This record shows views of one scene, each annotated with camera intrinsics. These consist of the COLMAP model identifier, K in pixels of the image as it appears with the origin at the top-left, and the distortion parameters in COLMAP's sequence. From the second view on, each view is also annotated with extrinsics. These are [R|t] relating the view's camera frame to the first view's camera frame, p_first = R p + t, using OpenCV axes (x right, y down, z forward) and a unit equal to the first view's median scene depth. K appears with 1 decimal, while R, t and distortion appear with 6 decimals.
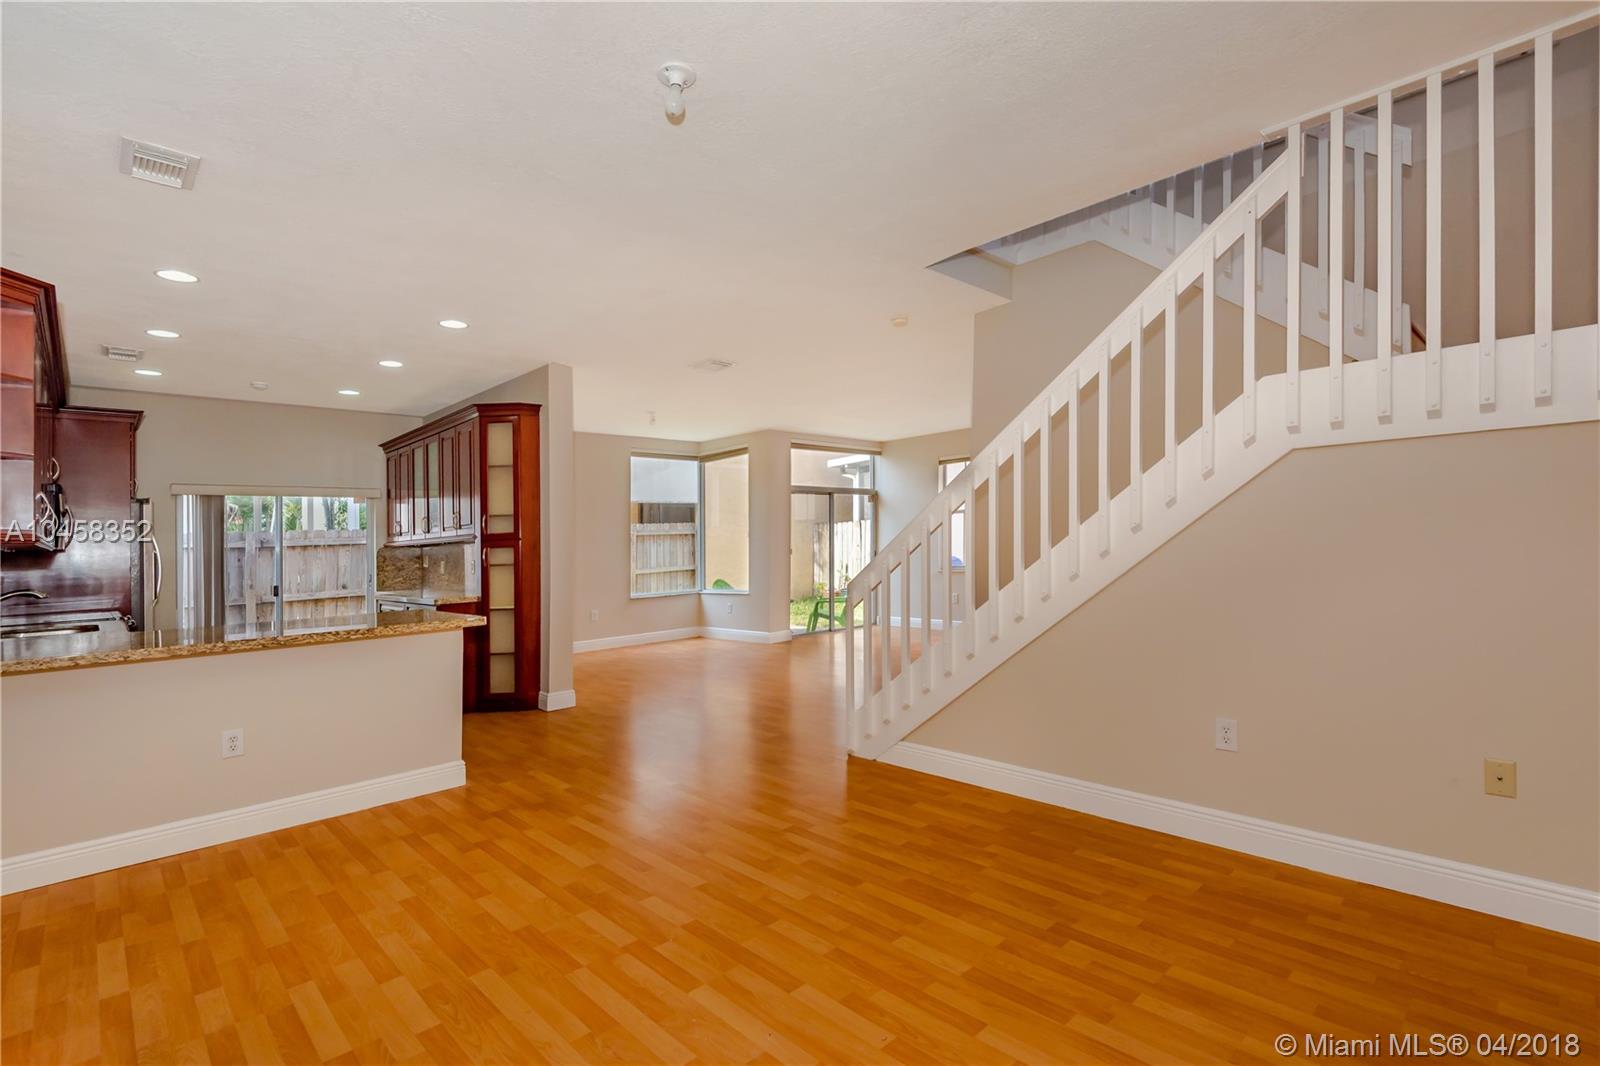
lens RADIAL K [[733.8, 0, 797.3], [0, 733.8, 533.0], [0, 0, 1]] dist [0.016606, -0.004316]
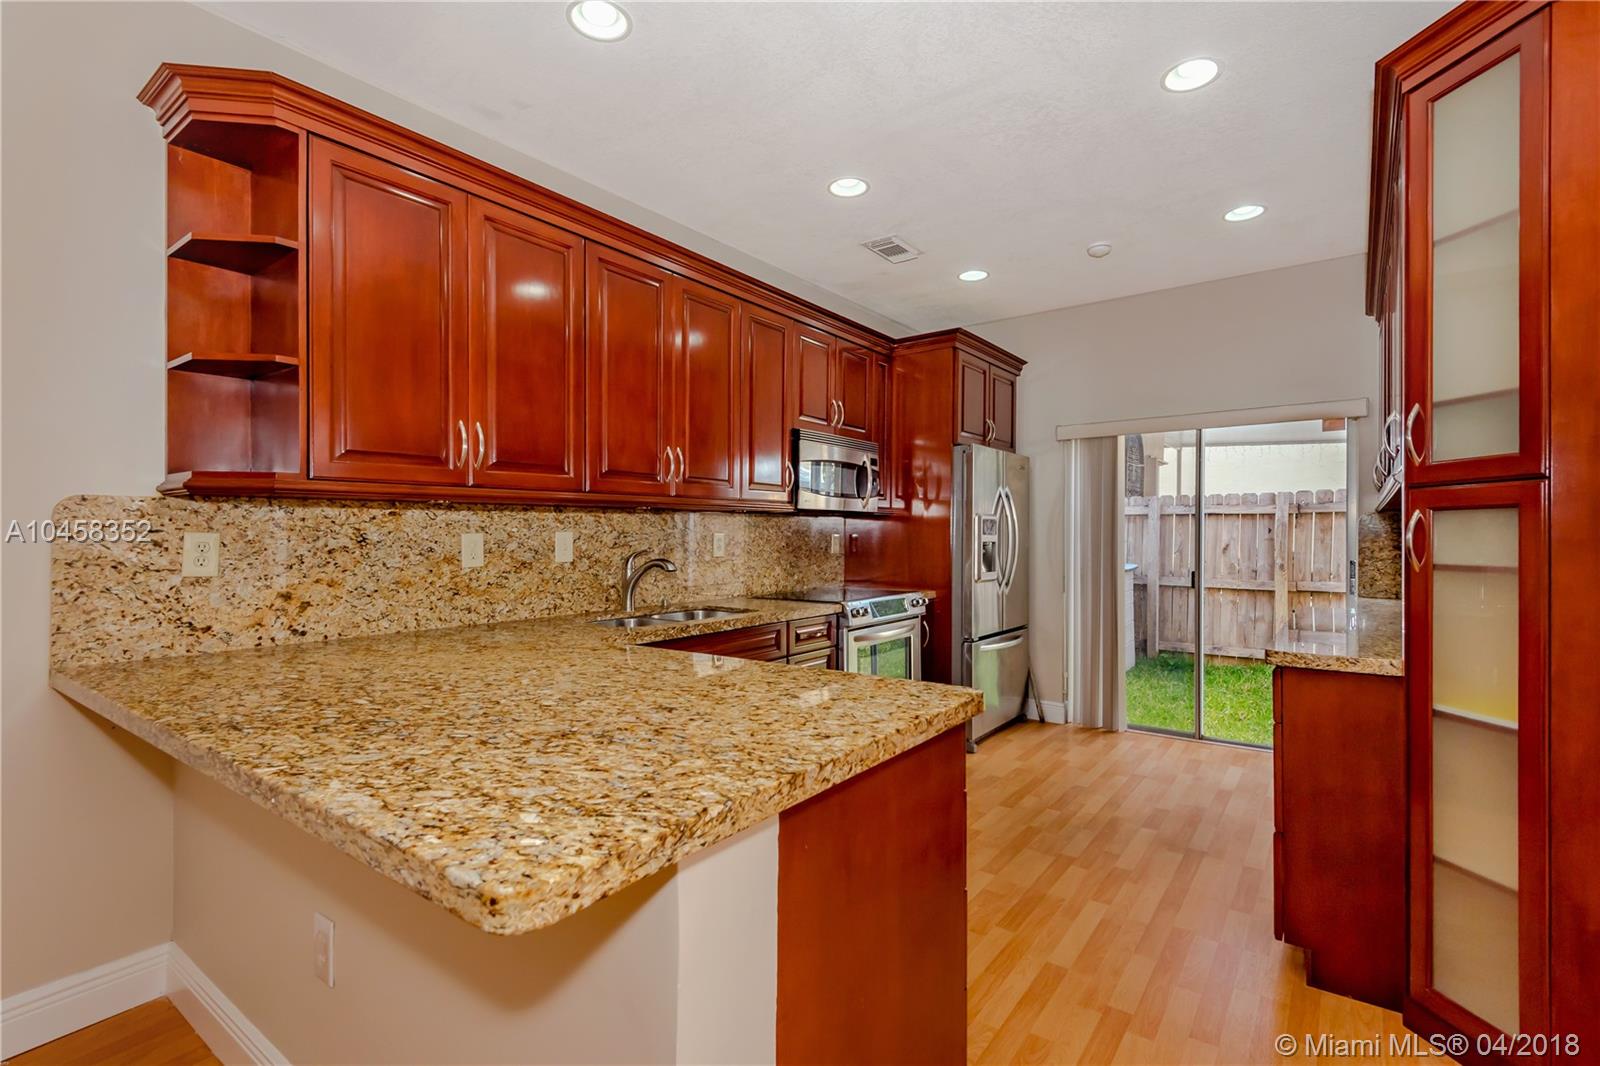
lens RADIAL K [[733.8, 0, 800.6], [0, 733.8, 525.1], [0, 0, 1]] dist [0.016606, -0.004316]
pose [[0.173564, 0.017710, -0.984663, -0.251579], [0.015904, 0.999658, 0.020783, 0.023381], [0.984694, -0.019267, 0.173223, 1.074000]]
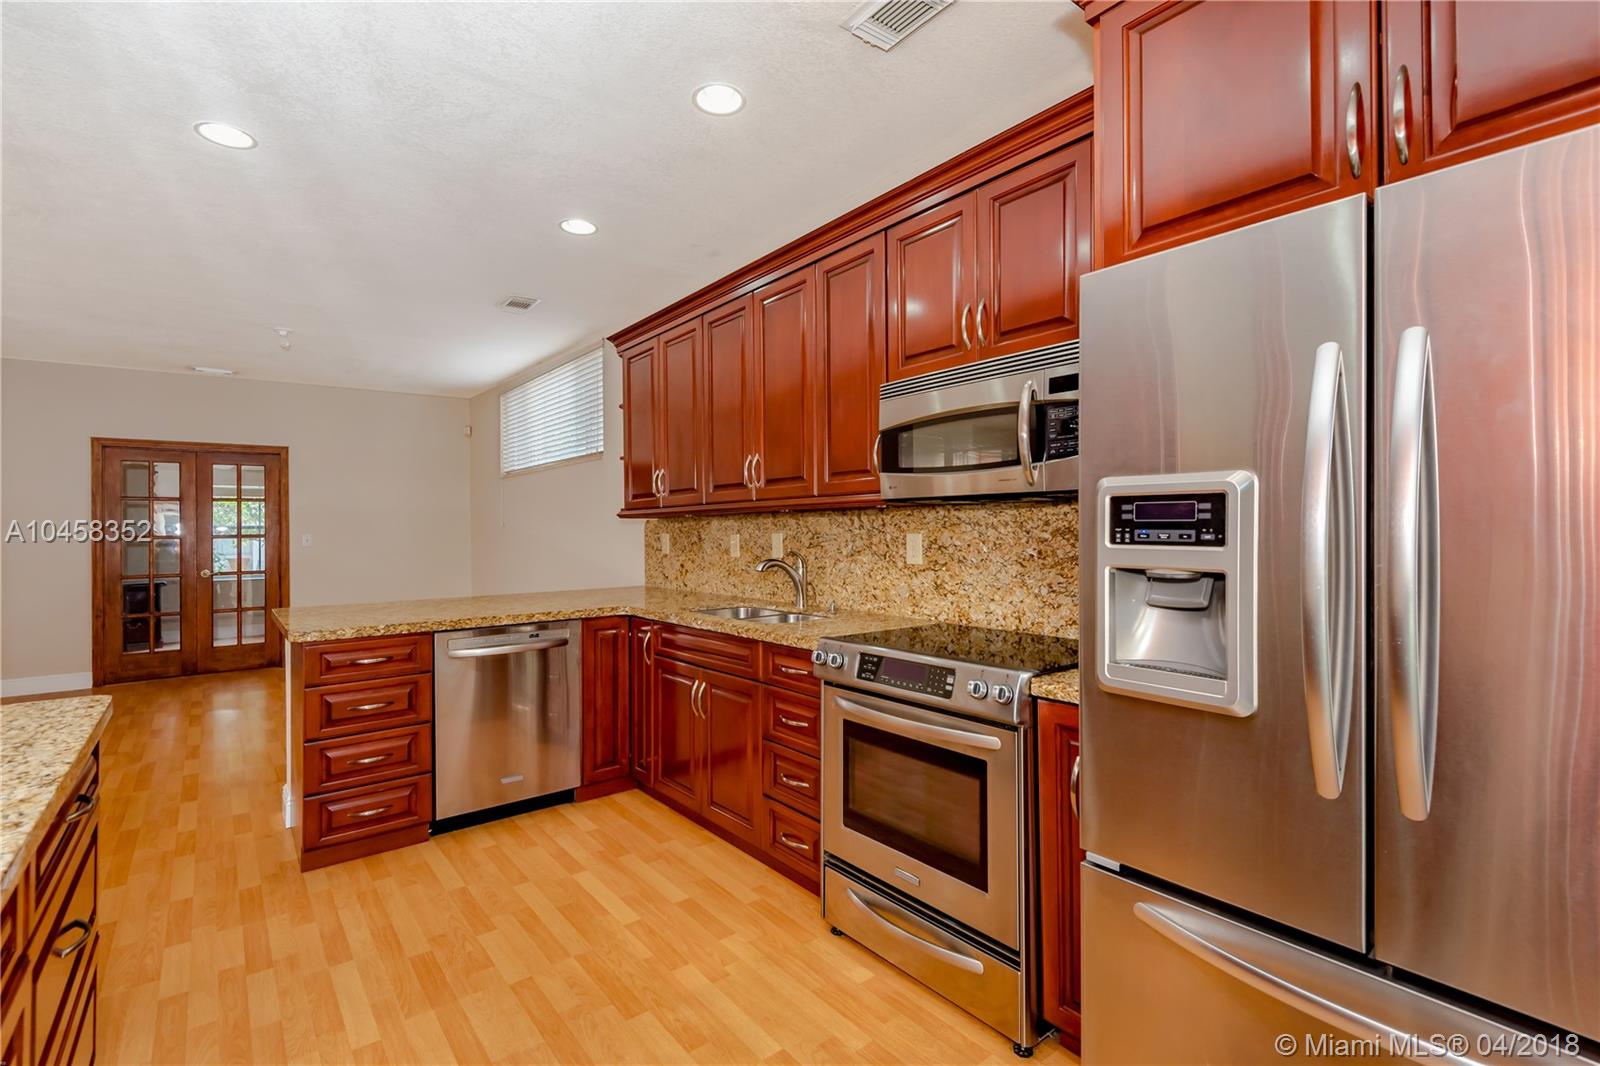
lens RADIAL K [[733.8, 0, 798.5], [0, 733.8, 524.3], [0, 0, 1]] dist [0.016606, -0.004316]
pose [[-0.995026, 0.042358, 0.090165, -1.197830], [0.040060, 0.998828, -0.027150, 0.058991], [-0.091209, -0.023403, -0.995557, 1.919676]]
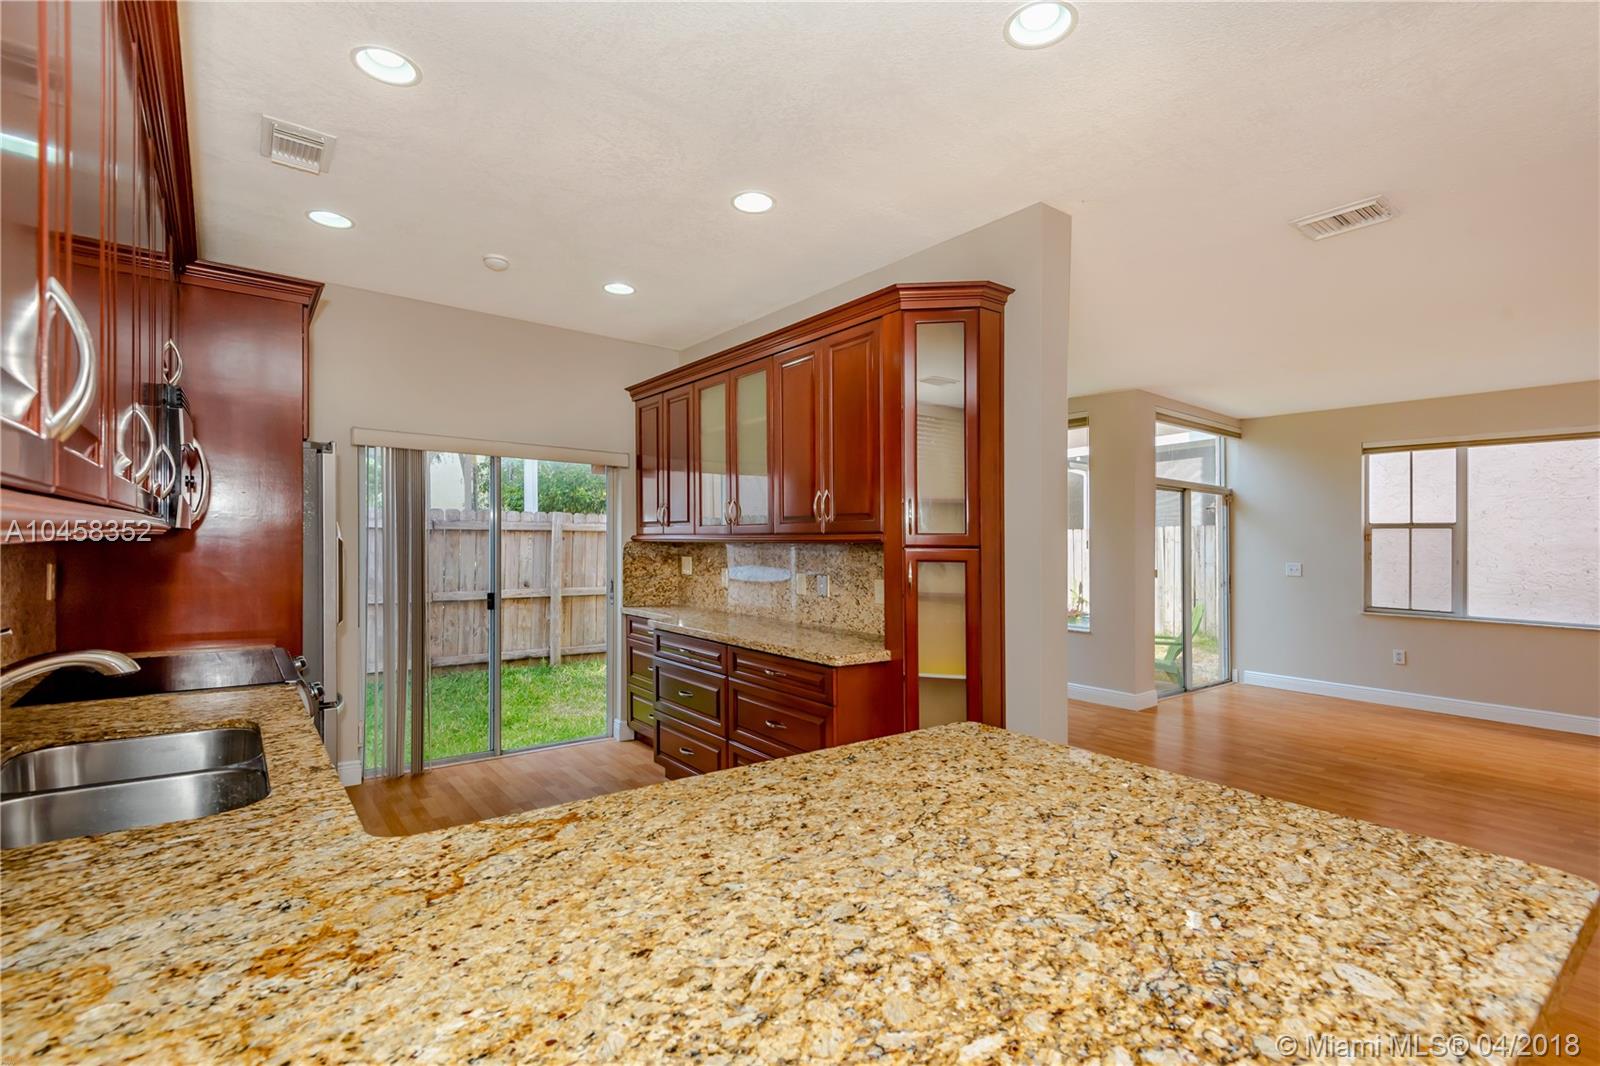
lens RADIAL K [[733.8, 0, 792.7], [0, 733.8, 529.0], [0, 0, 1]] dist [0.016606, -0.004316]
pose [[0.992735, 0.048707, -0.110024, -0.696746], [-0.048553, 0.998812, 0.004080, -0.003432], [0.110092, 0.001292, 0.993921, 0.734375]]
